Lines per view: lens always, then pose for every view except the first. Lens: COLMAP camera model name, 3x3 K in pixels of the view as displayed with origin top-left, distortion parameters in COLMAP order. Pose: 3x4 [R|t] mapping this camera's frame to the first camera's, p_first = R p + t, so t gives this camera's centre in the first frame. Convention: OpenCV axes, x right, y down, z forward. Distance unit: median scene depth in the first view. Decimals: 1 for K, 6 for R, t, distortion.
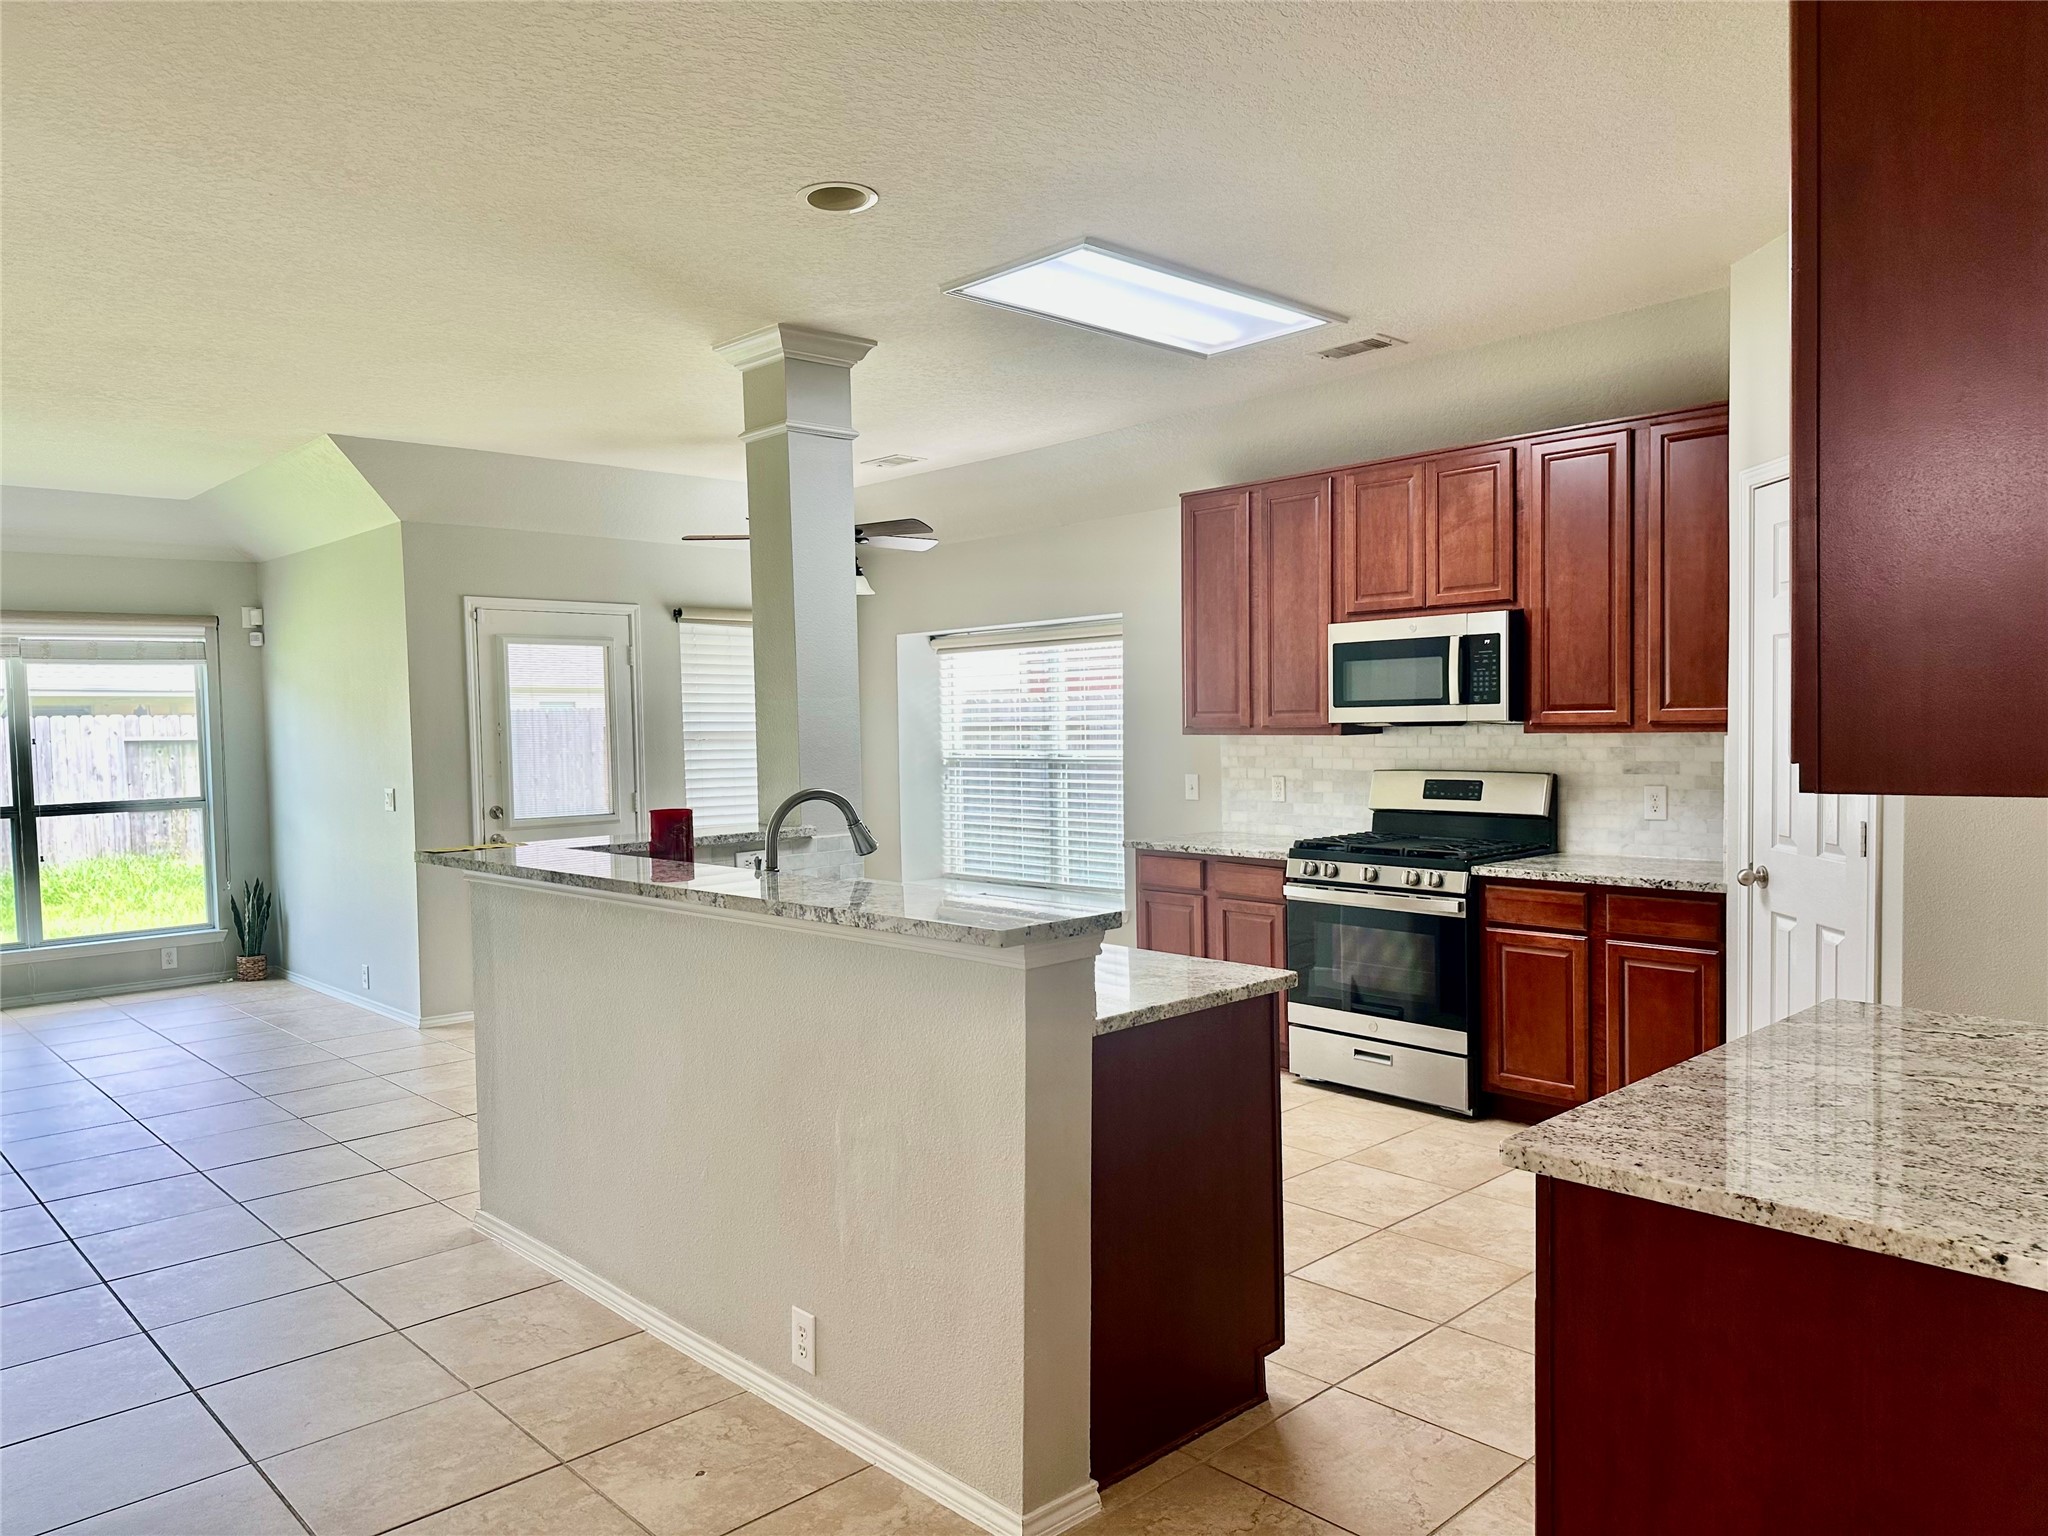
lens RADIAL K [[1431.5, 0, 1016.7], [0, 1431.5, 780.2], [0, 0, 1]] dist [0.080188, -0.091039]
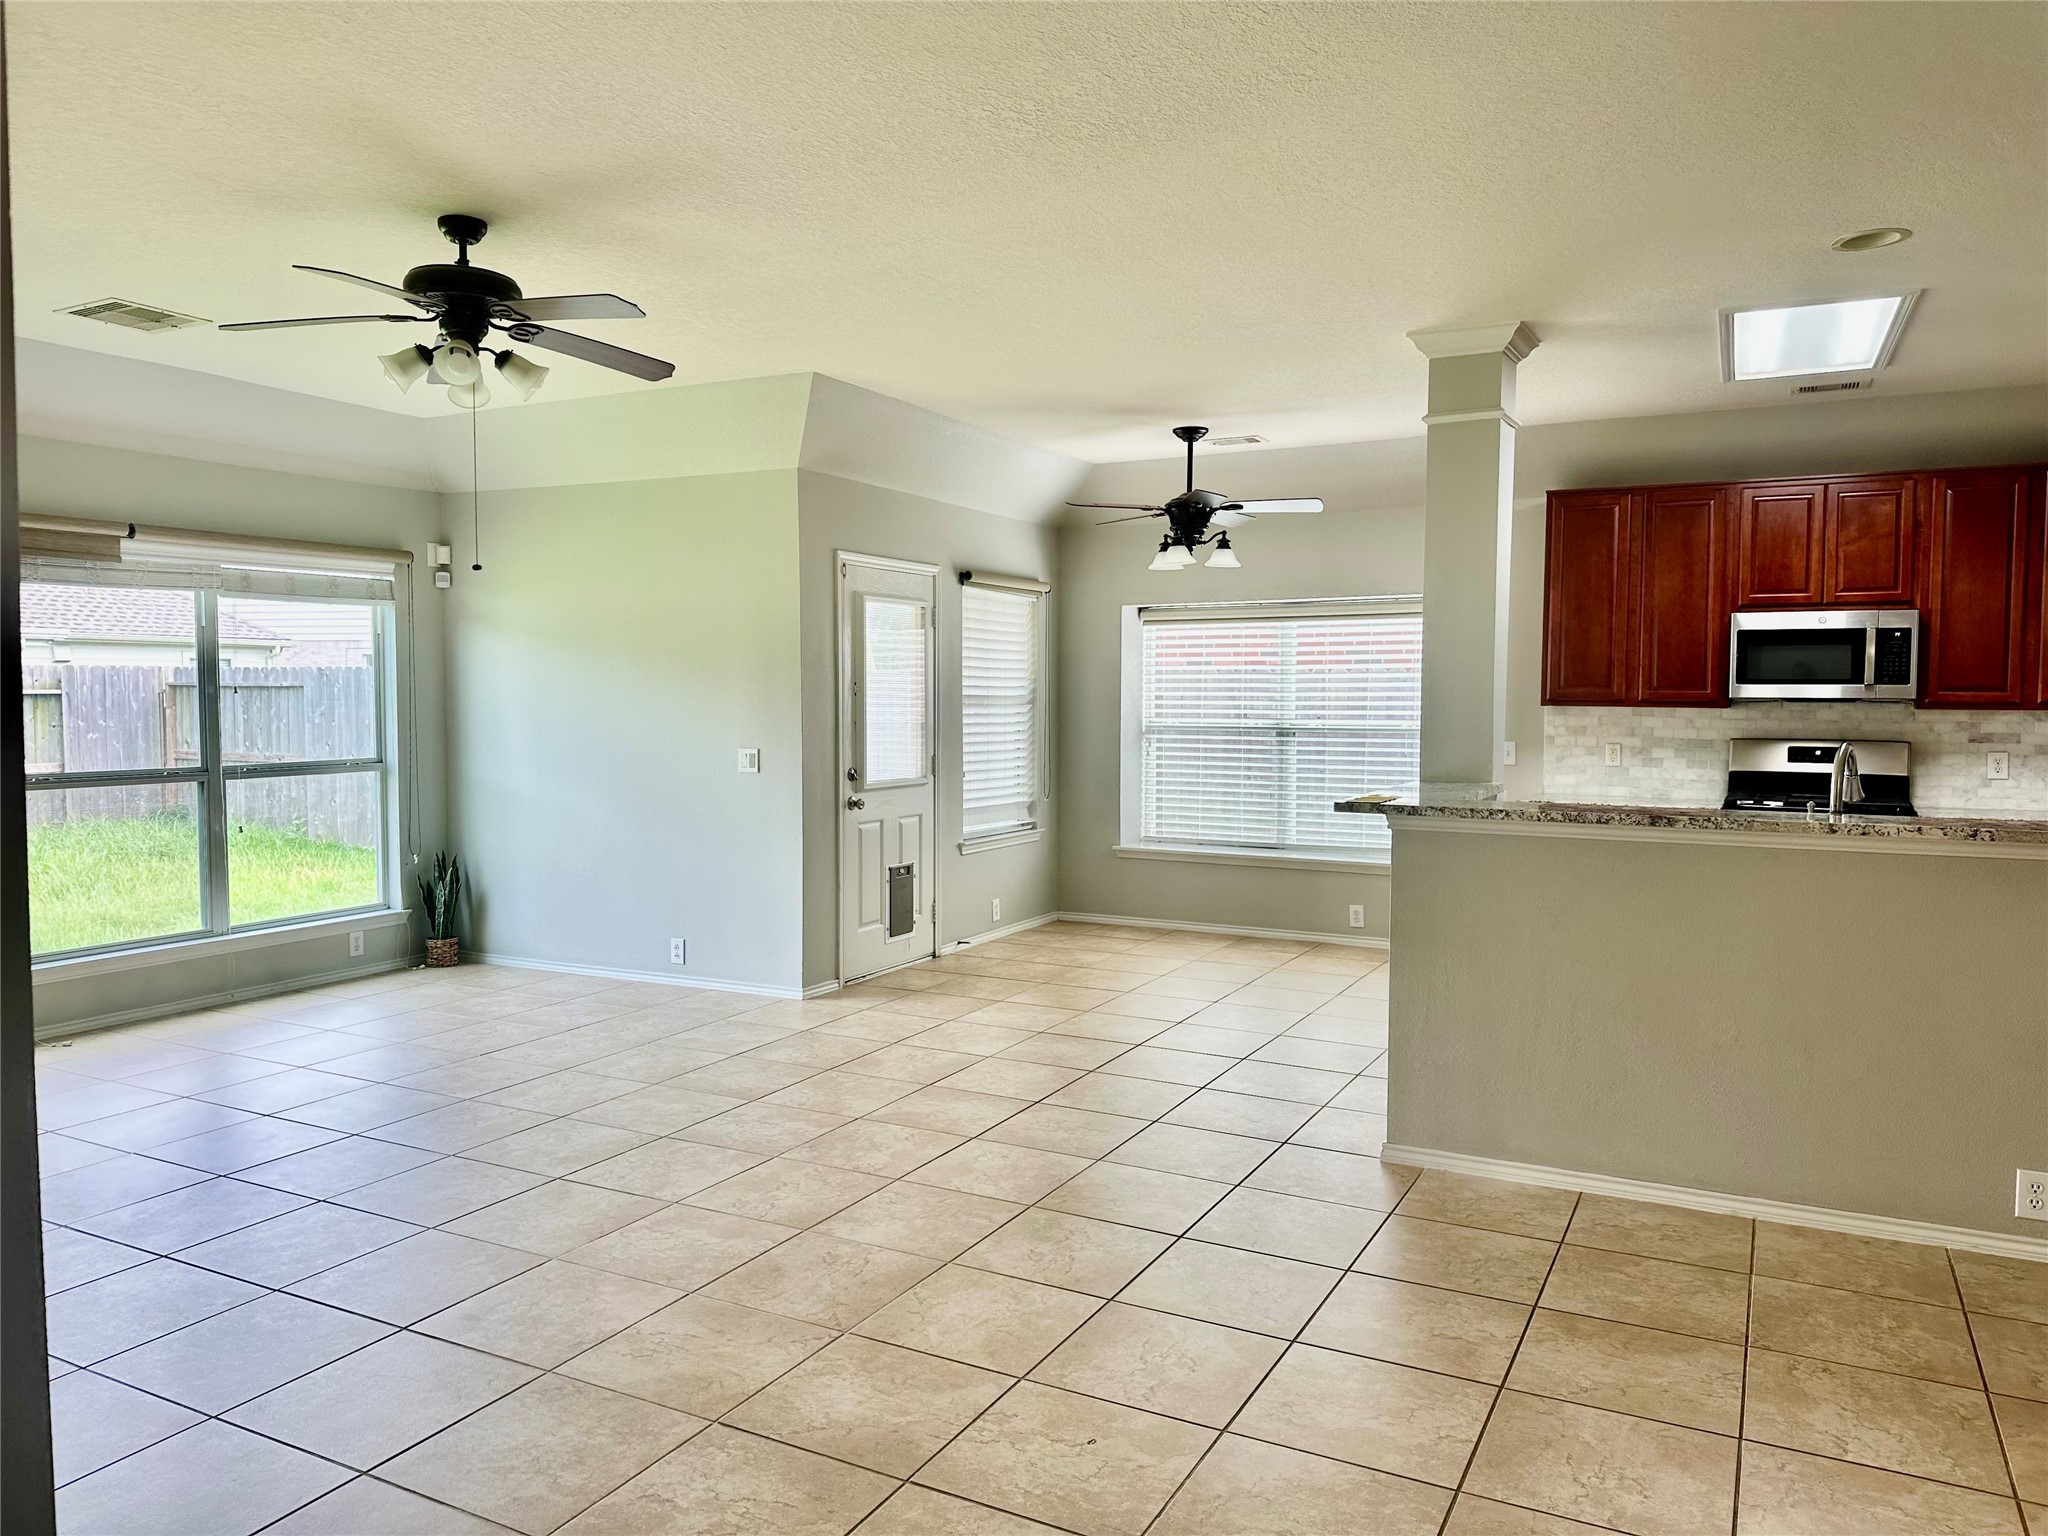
lens RADIAL K [[1431.5, 0, 1035.7], [0, 1431.5, 748.3], [0, 0, 1]] dist [0.080188, -0.091039]
pose [[0.941103, 0.009121, 0.337998, -0.774579], [-0.006825, 0.999945, -0.007981, 0.016032], [-0.338052, 0.005204, 0.941113, 0.078202]]
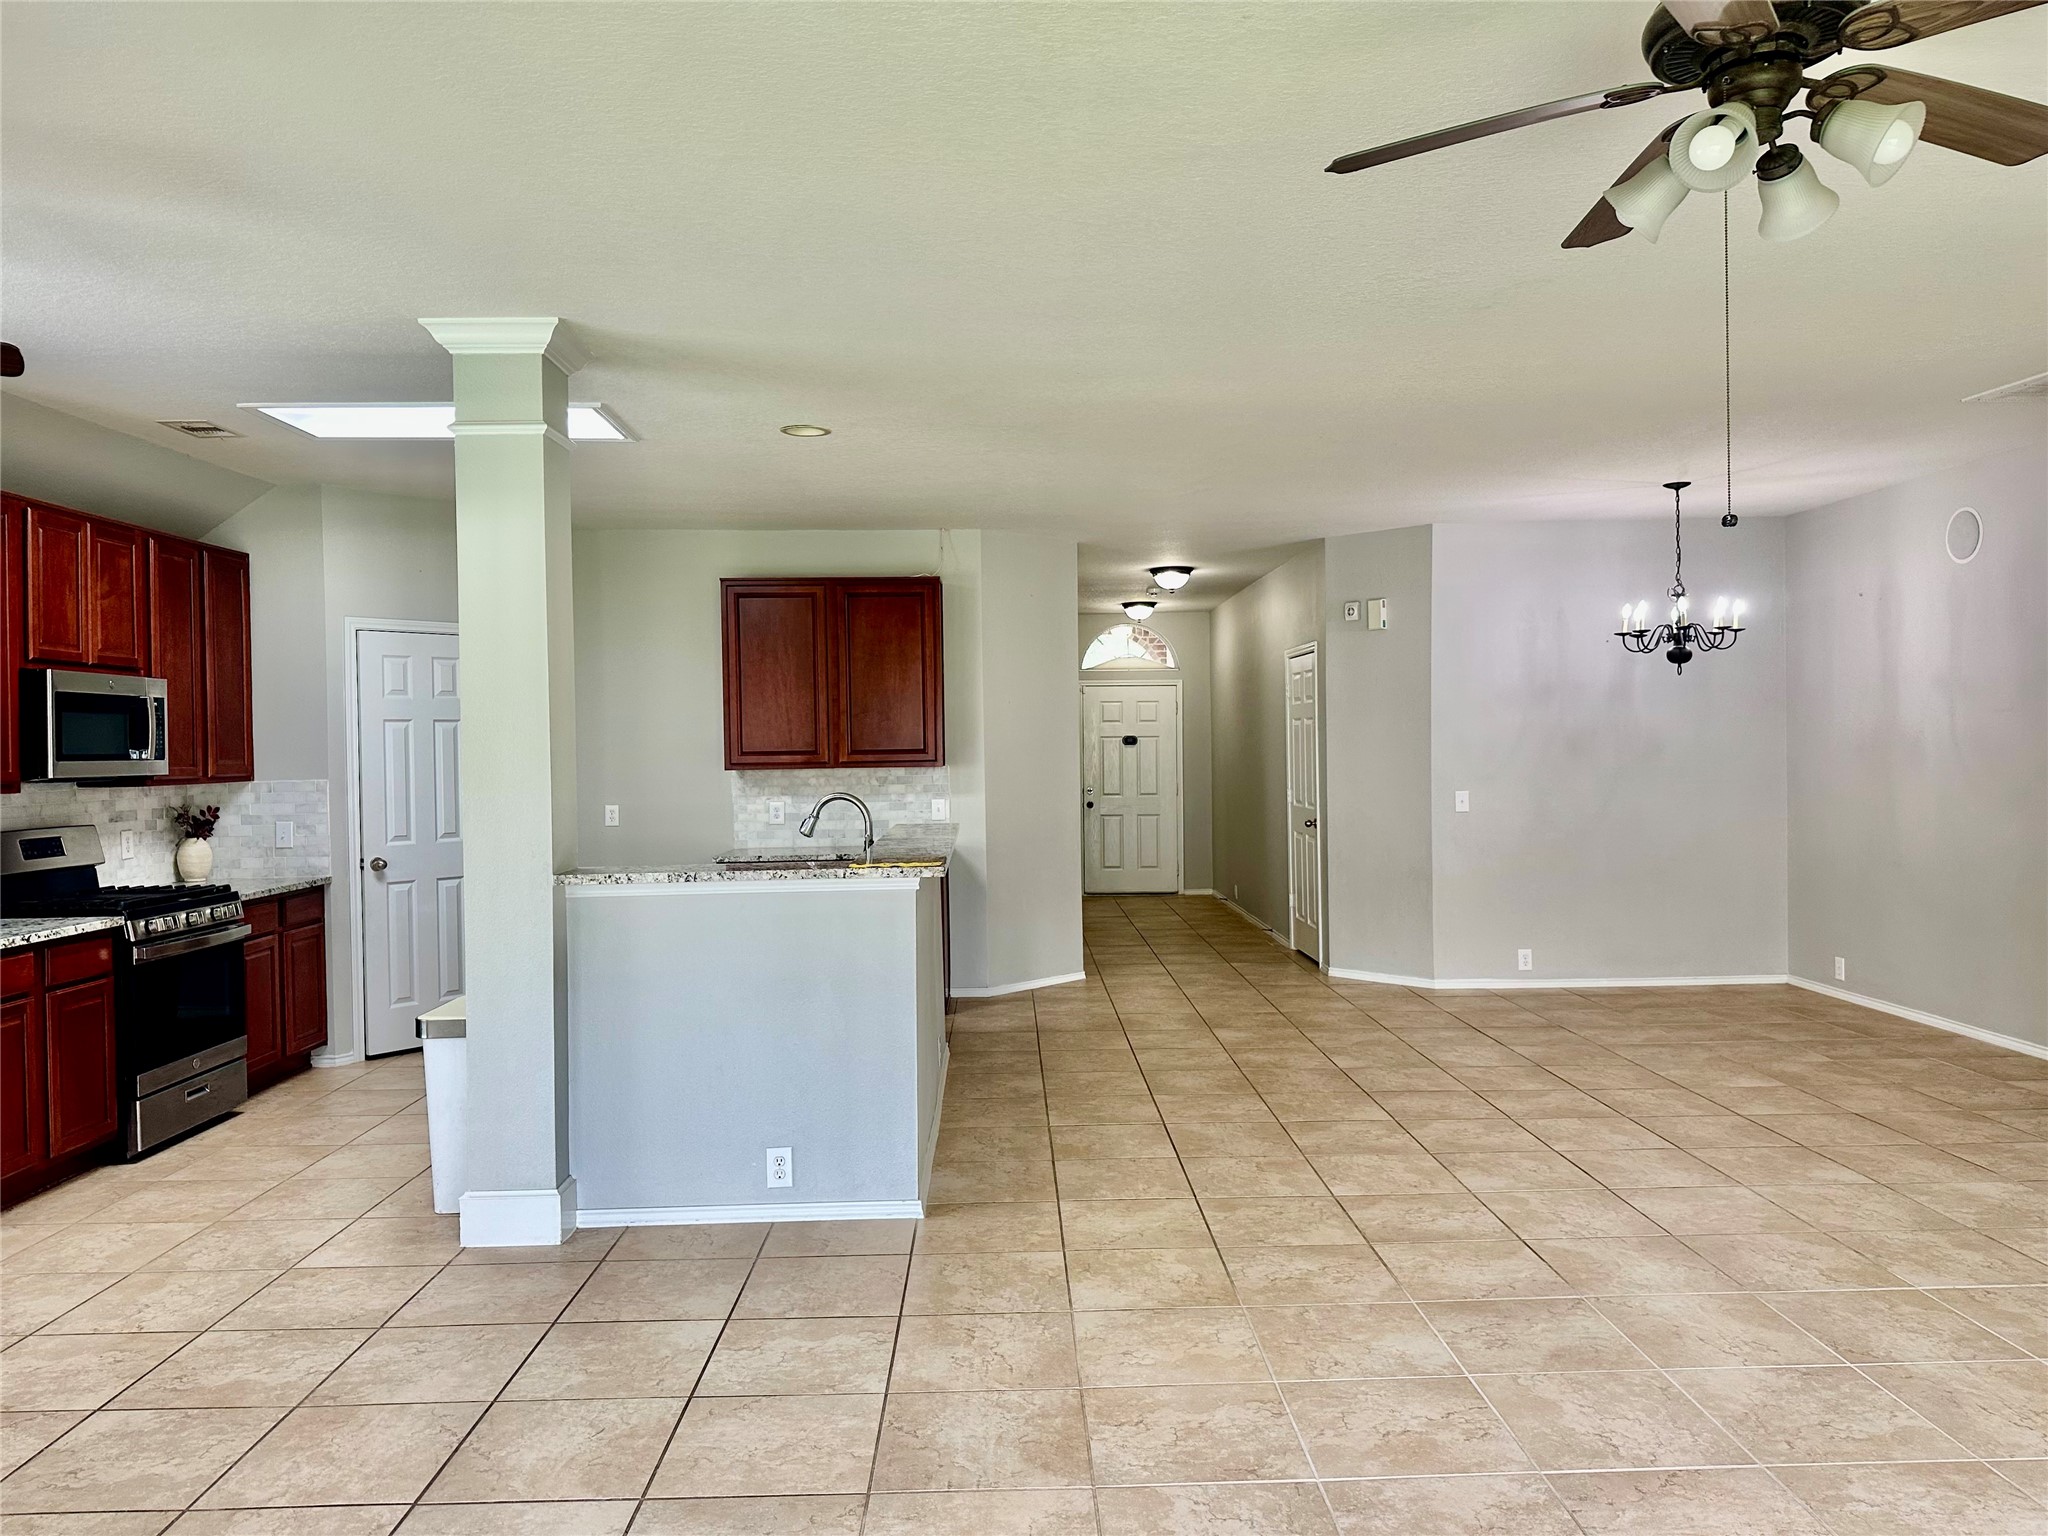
lens RADIAL K [[1431.5, 0, 1041.7], [0, 1431.5, 761.2], [0, 0, 1]] dist [0.080188, -0.091039]
pose [[-0.751093, 0.024193, 0.659753, -0.920059], [0.062139, 0.997483, 0.034164, -0.047191], [-0.657266, 0.066657, -0.750705, 1.375593]]
